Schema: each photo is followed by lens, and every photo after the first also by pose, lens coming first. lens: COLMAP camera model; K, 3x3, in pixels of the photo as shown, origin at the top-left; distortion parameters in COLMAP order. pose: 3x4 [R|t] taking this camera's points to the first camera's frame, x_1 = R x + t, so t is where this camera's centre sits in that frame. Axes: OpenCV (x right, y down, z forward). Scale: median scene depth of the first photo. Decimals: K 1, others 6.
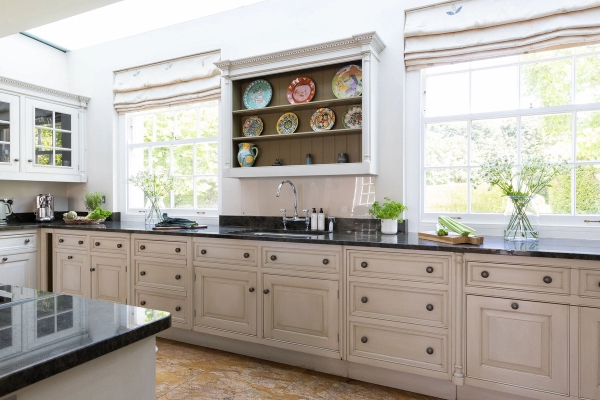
lens RADIAL K [[389.3, 0, 300.0], [0, 389.3, 200.0], [0, 0, 1]] dist [-0.002200, 0.000143]
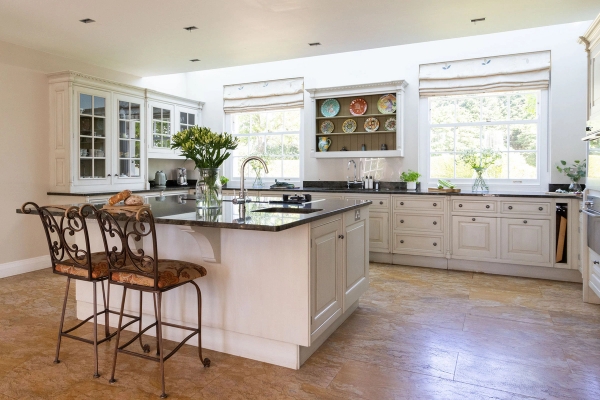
lens RADIAL K [[431.7, 0, 301.3], [0, 431.7, 173.6], [0, 0, 1]] dist [0.003719, 0.000084]
pose [[0.998846, -0.002170, 0.047982, -0.351488], [0.002023, 0.999993, 0.003127, 0.004256], [-0.047989, -0.003026, 0.998843, -0.911830]]
